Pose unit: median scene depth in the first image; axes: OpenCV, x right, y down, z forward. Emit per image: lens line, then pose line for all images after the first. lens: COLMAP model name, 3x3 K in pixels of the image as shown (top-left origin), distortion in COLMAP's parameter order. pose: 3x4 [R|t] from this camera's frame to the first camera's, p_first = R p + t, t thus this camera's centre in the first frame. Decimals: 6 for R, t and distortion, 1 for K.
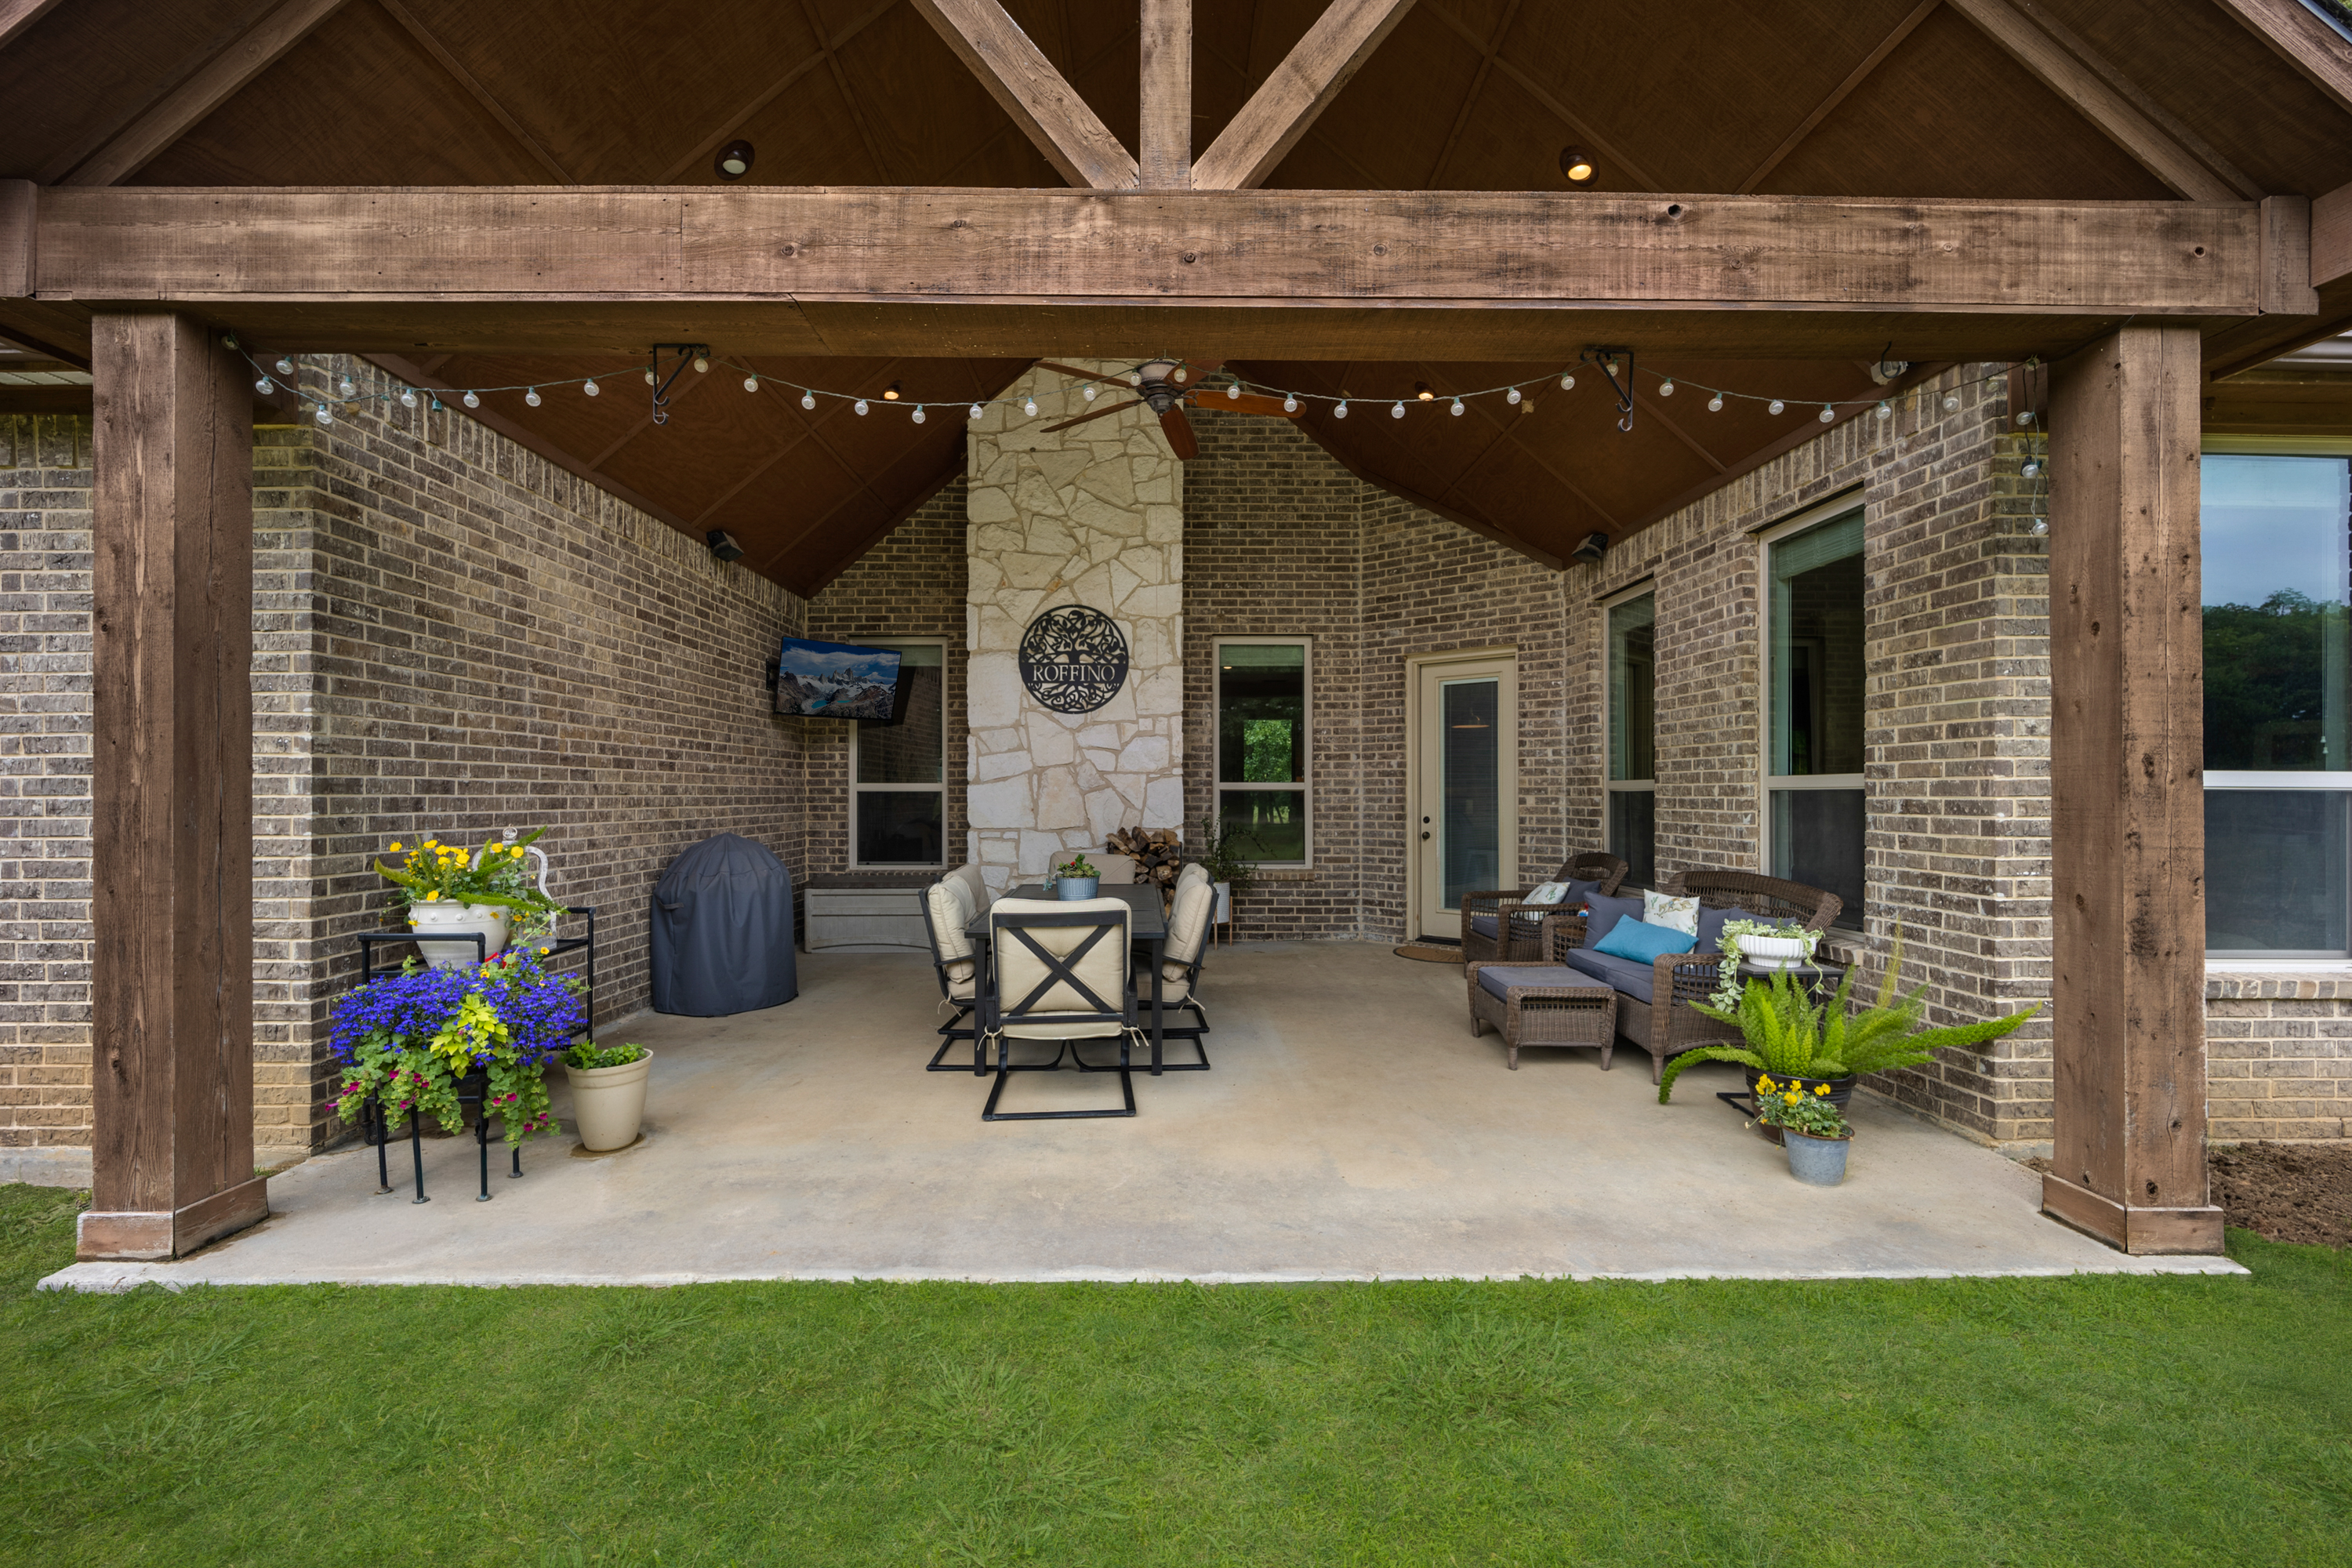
lens RADIAL K [[979.4, 0, 1172.8], [0, 979.4, 816.8], [0, 0, 1]] dist [-0.022384, -0.000081]
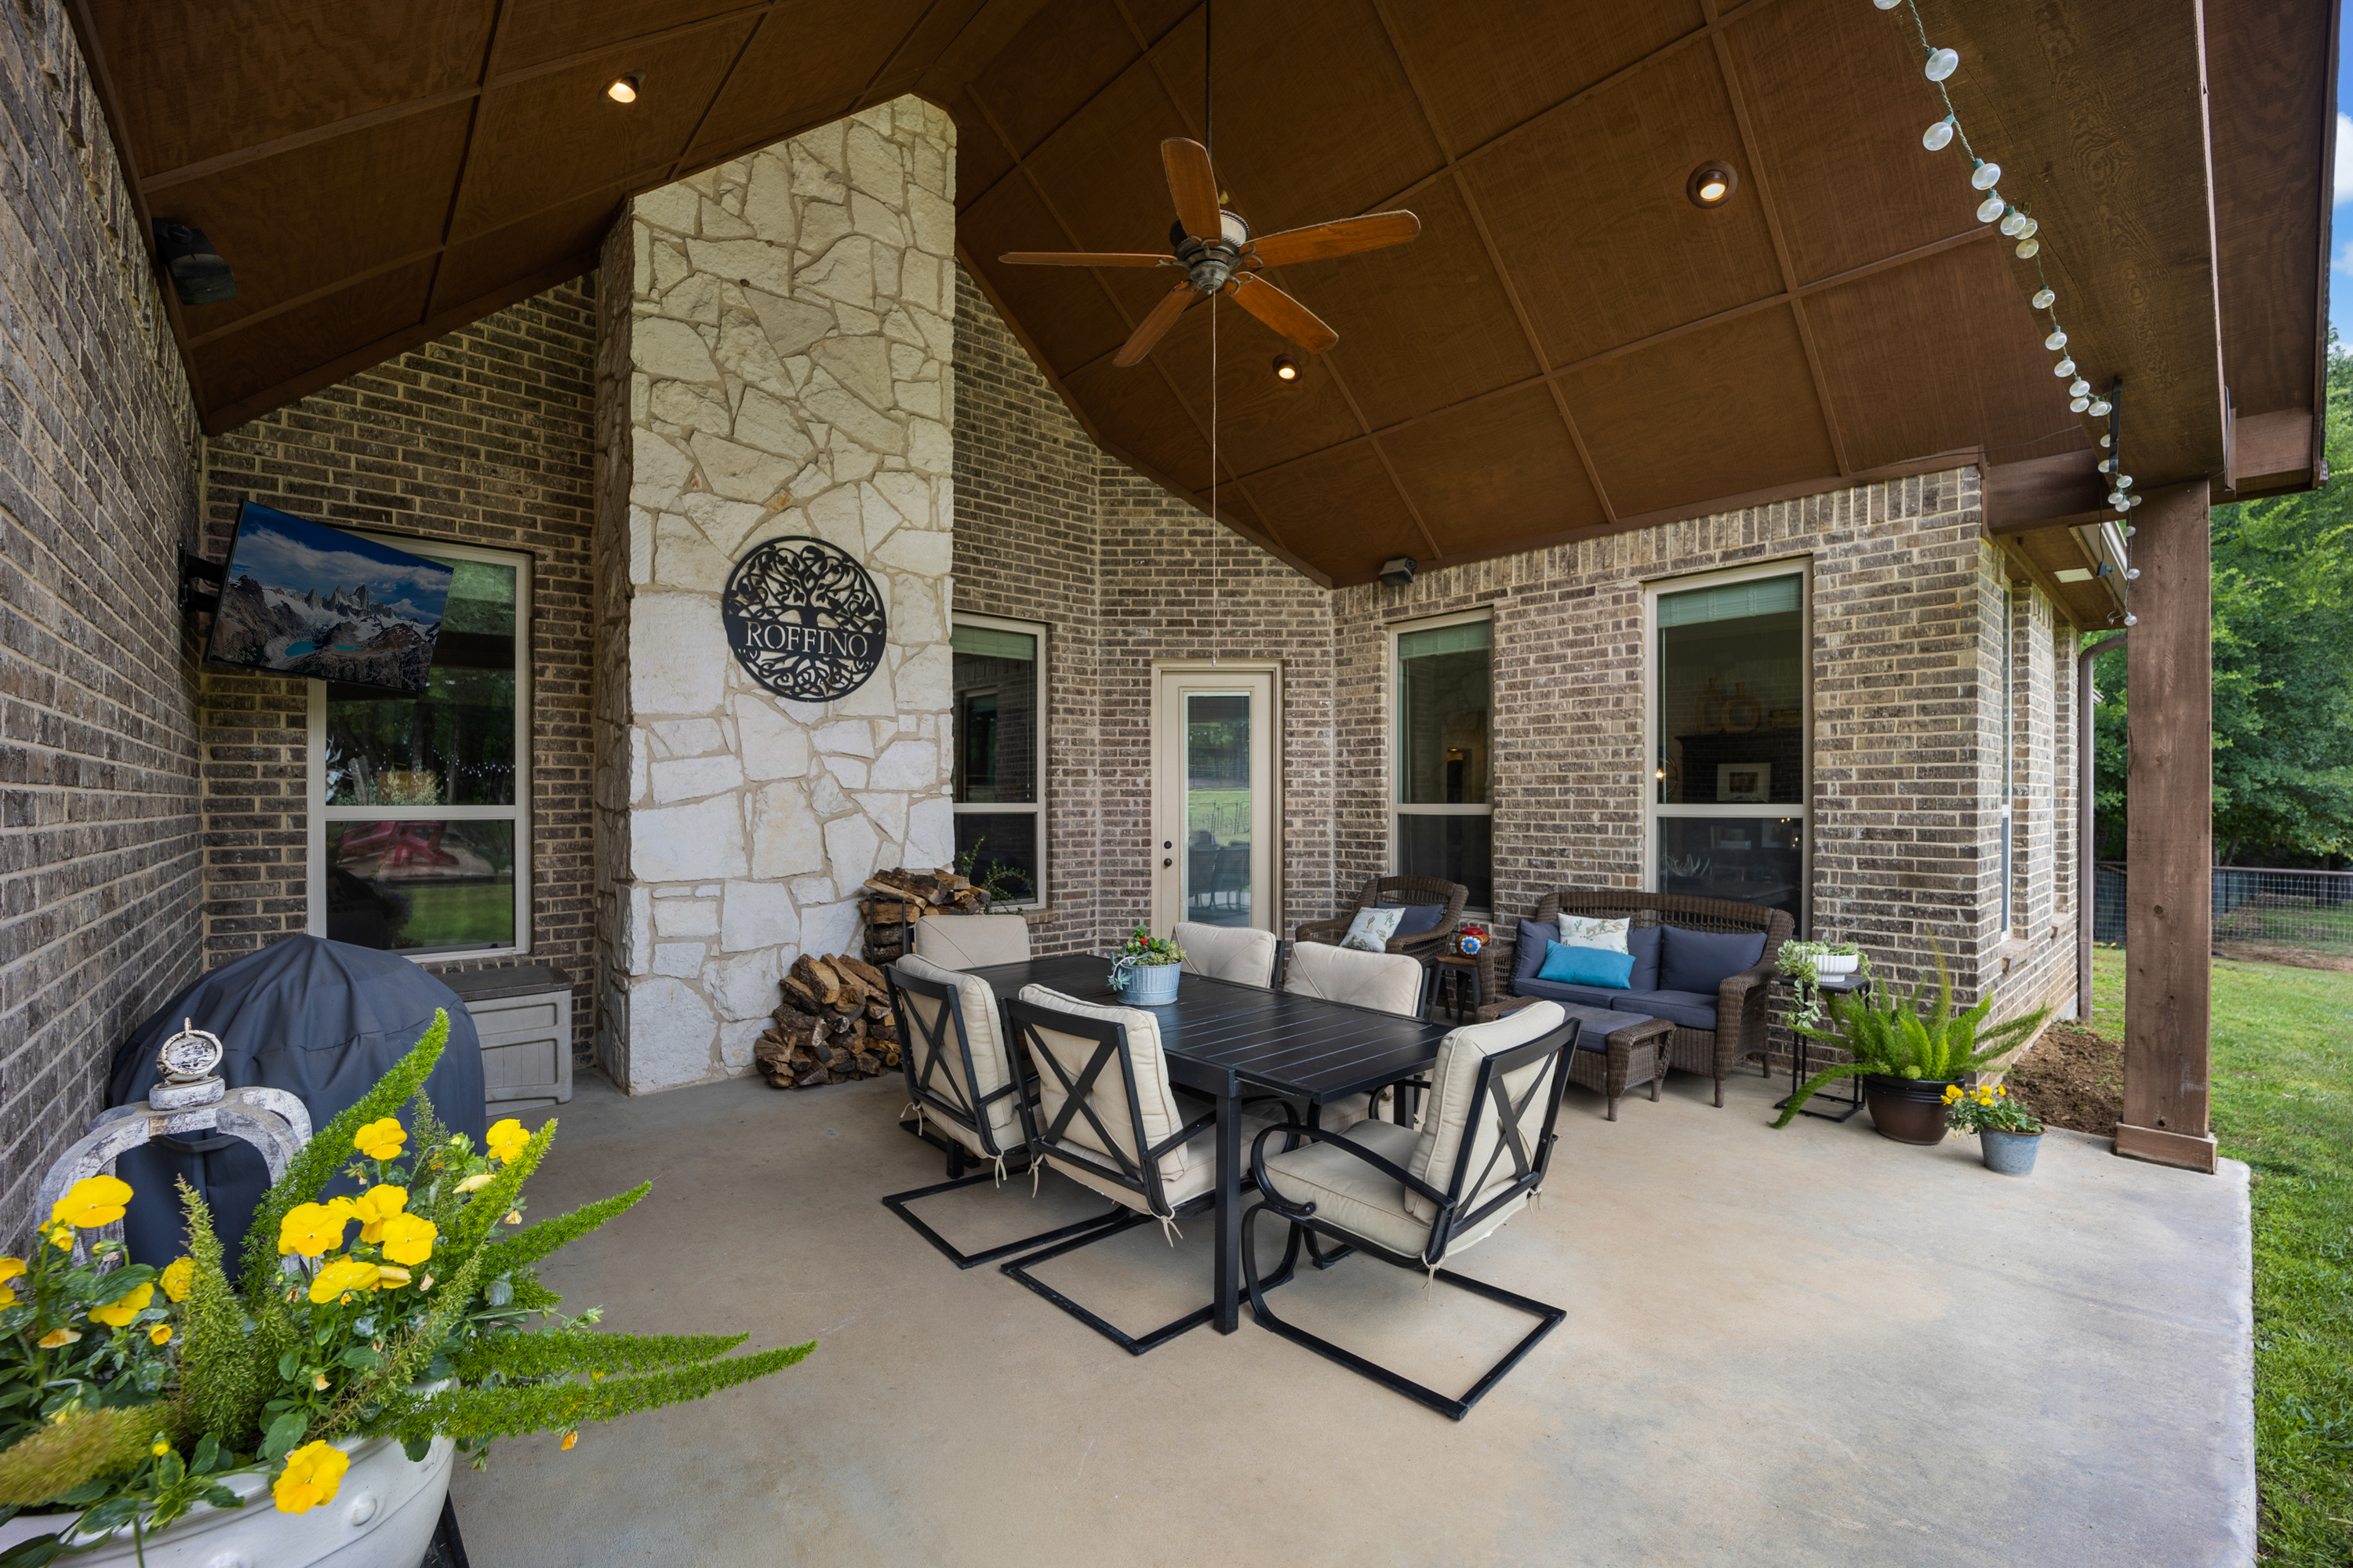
lens RADIAL K [[979.9, 0, 1173.3], [0, 979.9, 816.9], [0, 0, 1]] dist [-0.022384, -0.000081]
pose [[0.755703, -0.010540, 0.654830, -0.348113], [0.015962, 0.999870, -0.002327, -0.022011], [-0.654720, 0.012211, 0.755772, 0.341437]]
